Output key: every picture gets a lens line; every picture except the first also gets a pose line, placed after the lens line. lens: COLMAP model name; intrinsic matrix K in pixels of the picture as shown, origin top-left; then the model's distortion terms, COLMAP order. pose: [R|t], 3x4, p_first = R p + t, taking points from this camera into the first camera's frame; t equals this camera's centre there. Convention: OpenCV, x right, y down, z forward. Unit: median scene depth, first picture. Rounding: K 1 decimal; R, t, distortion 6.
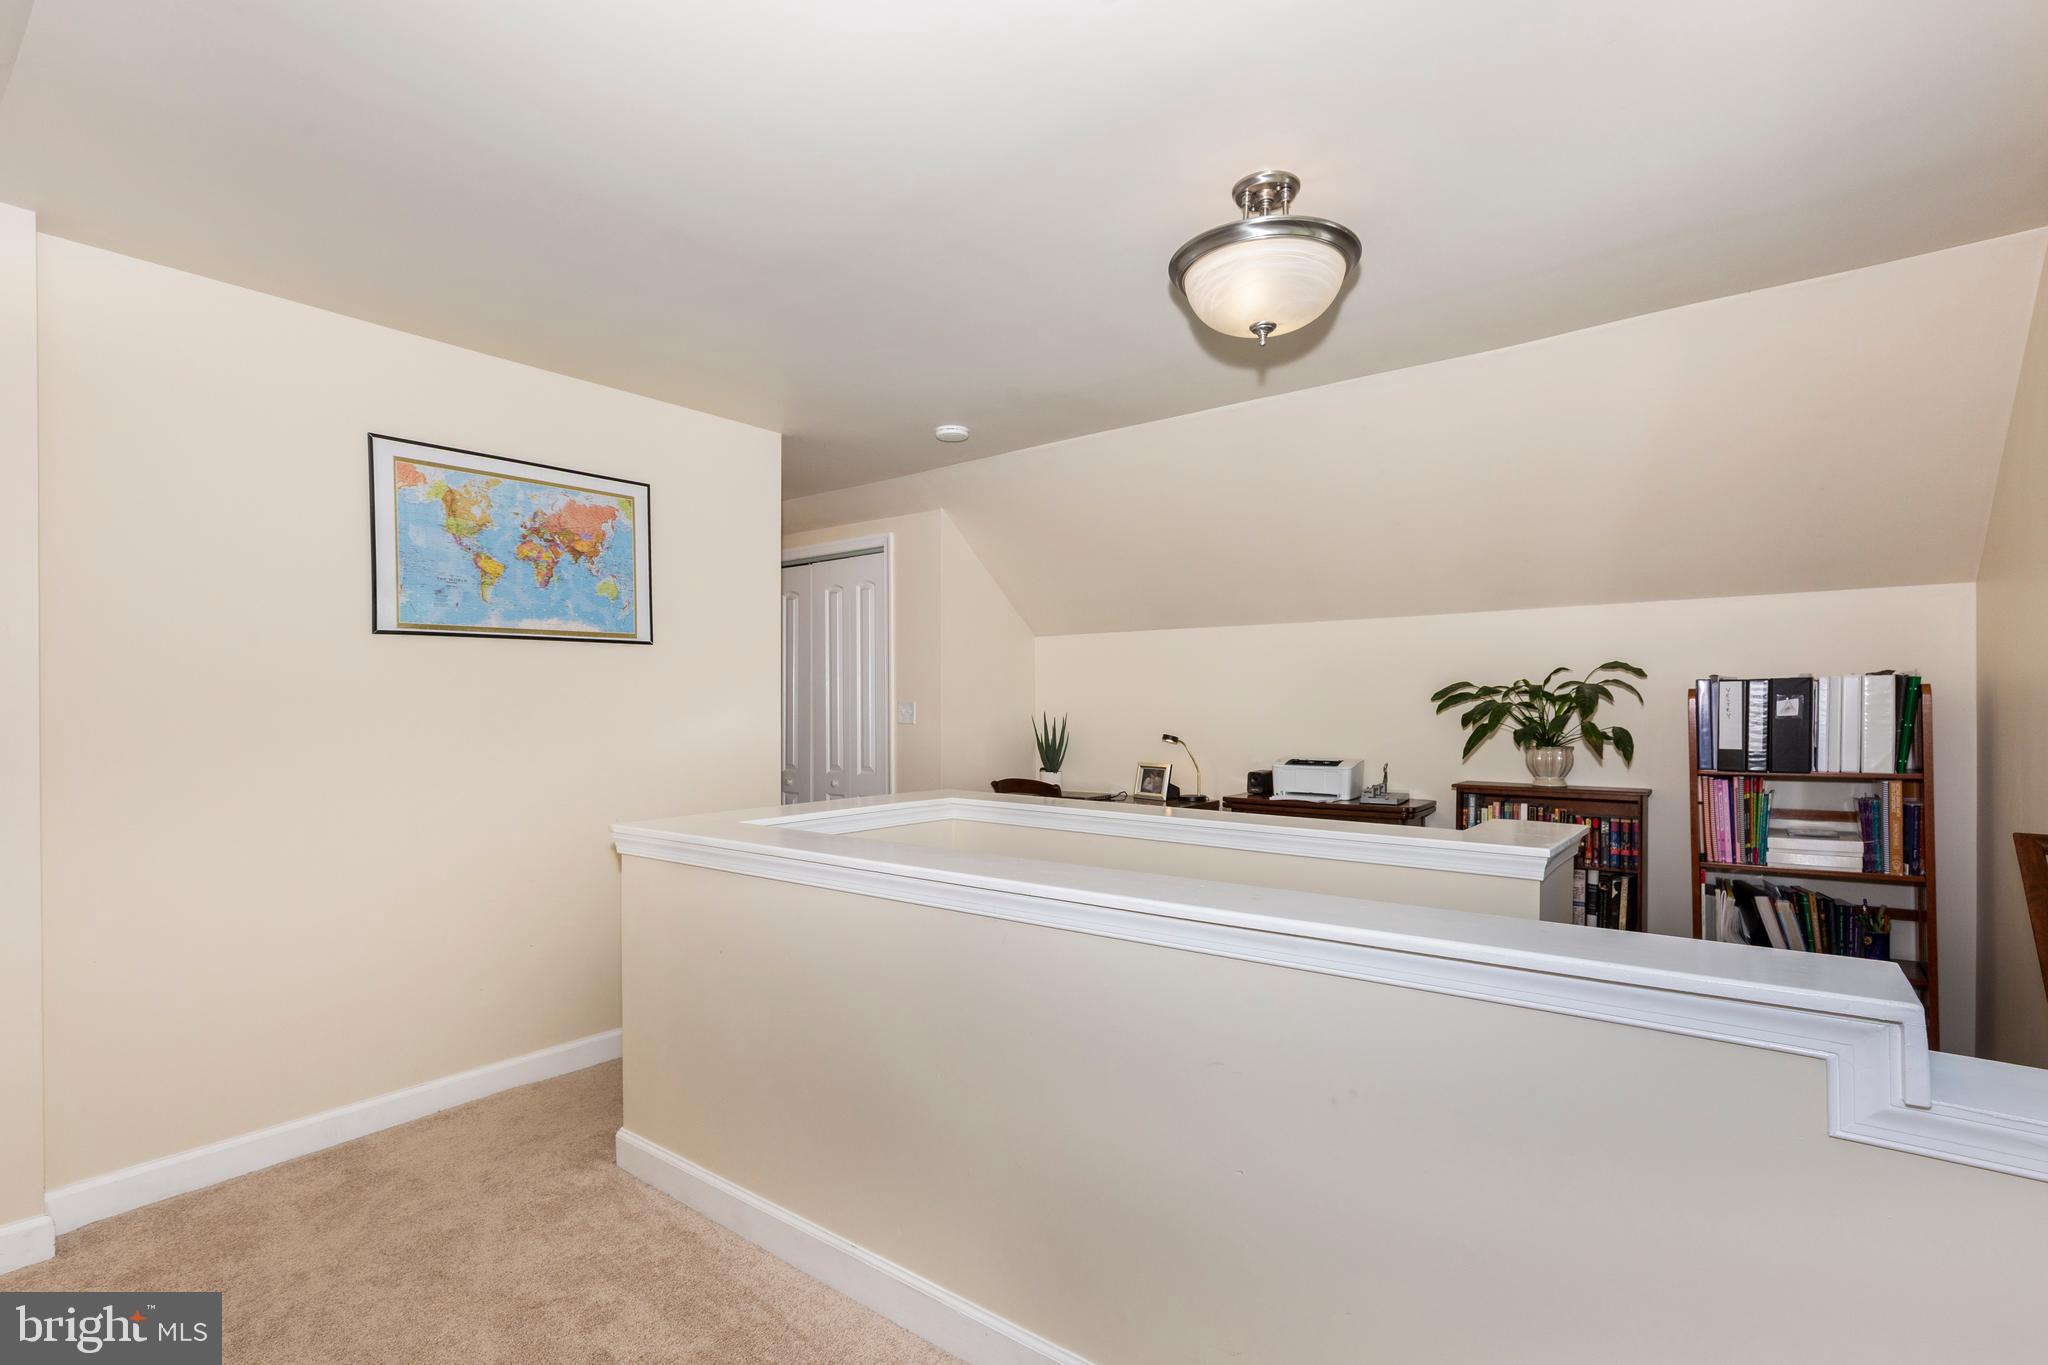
lens RADIAL K [[944.5, 0, 1029.8], [0, 944.5, 684.0], [0, 0, 1]] dist [-0.000368, -0.000565]
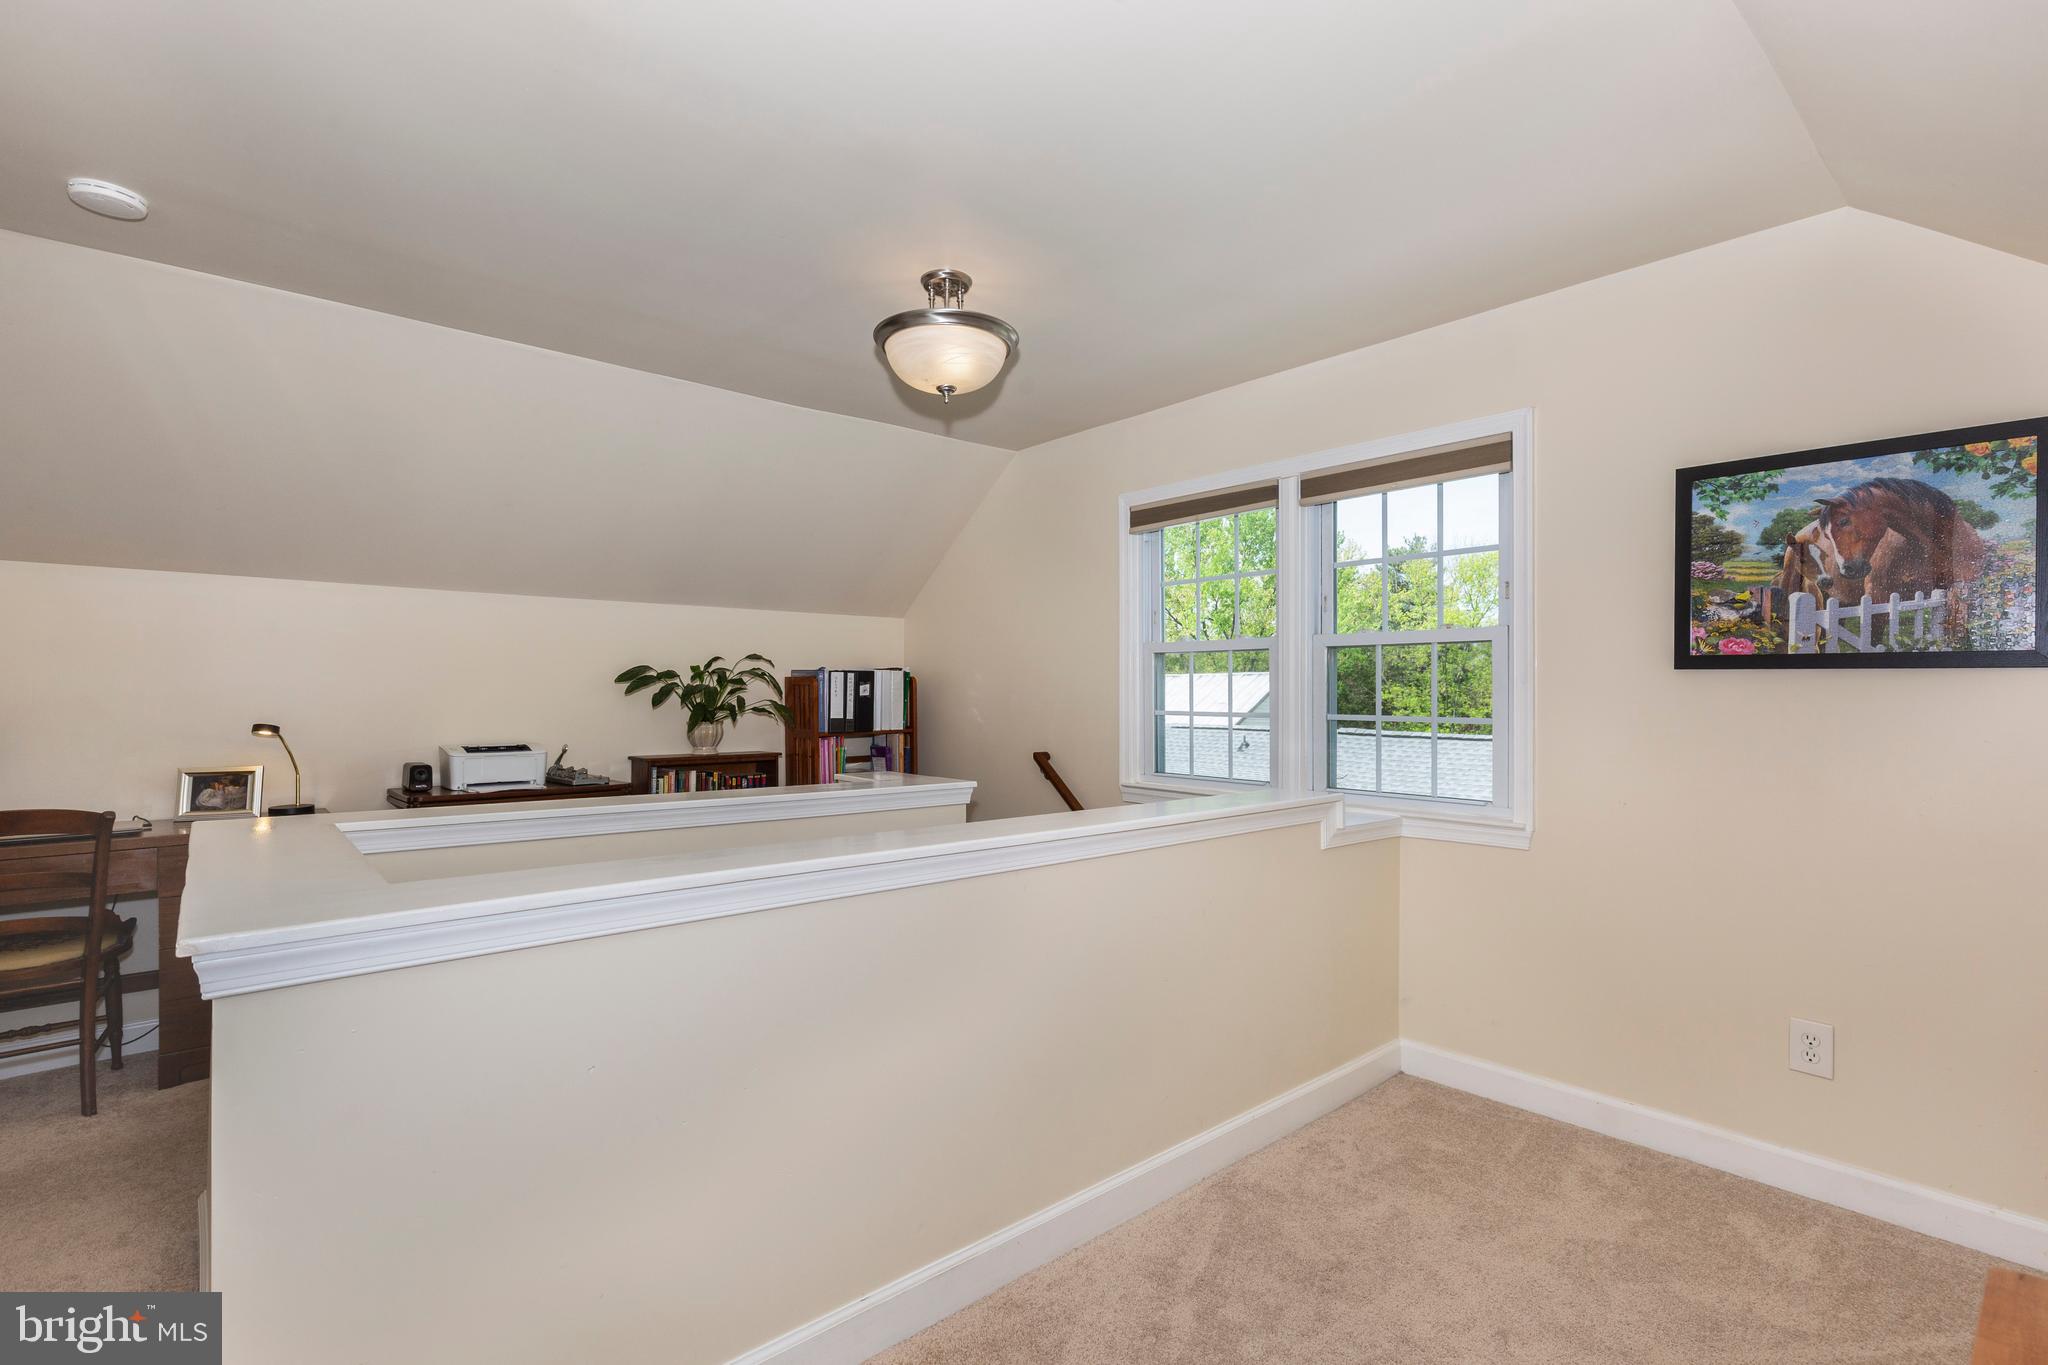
lens RADIAL K [[944.5, 0, 1029.8], [0, 944.5, 684.0], [0, 0, 1]] dist [-0.000368, -0.000565]
pose [[0.202020, 0.010546, 0.979325, -0.705241], [-0.027881, 0.999599, -0.005013, 0.015994], [-0.978984, -0.026292, 0.202233, 0.450070]]
